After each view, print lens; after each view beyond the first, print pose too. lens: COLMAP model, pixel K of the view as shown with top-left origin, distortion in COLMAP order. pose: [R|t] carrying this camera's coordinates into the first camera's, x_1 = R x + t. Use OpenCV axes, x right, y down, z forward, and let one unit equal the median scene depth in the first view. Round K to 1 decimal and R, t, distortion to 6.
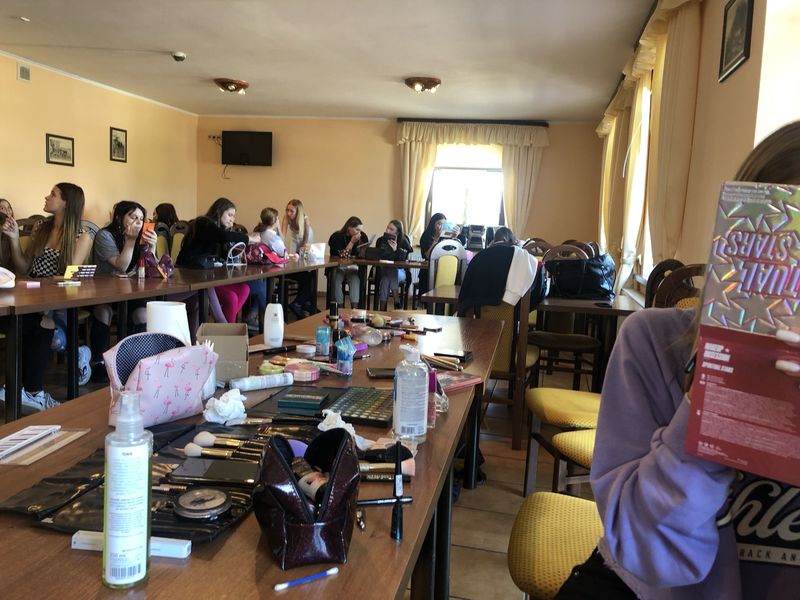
lens RADIAL K [[667.7, 0, 400.0], [0, 667.7, 300.0], [0, 0, 1]] dist [0.012059, 0.000283]
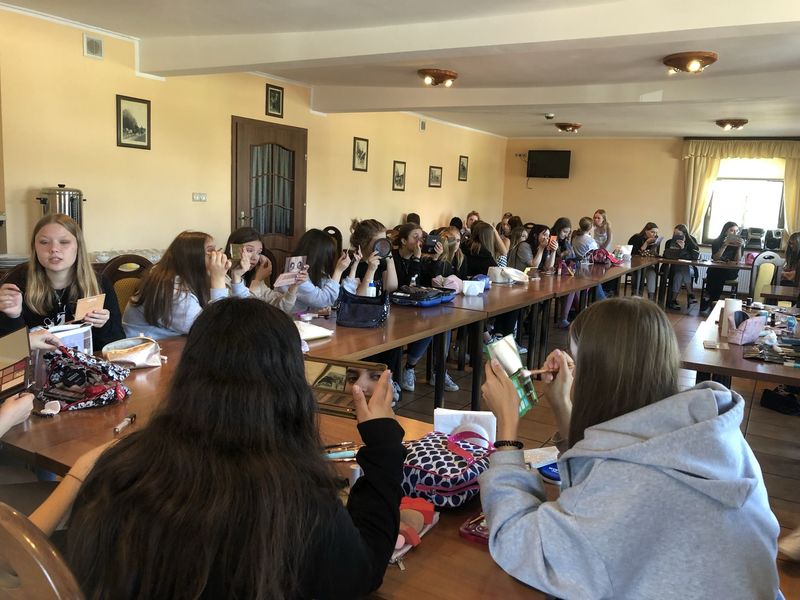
lens RADIAL K [[667.7, 0, 400.0], [0, 667.7, 300.0], [0, 0, 1]] dist [0.012059, 0.000283]
pose [[0.954639, 0.037862, -0.295349, -0.127438], [-0.030544, 0.999102, 0.029353, -0.003727], [0.296195, -0.019001, 0.954938, -0.293806]]
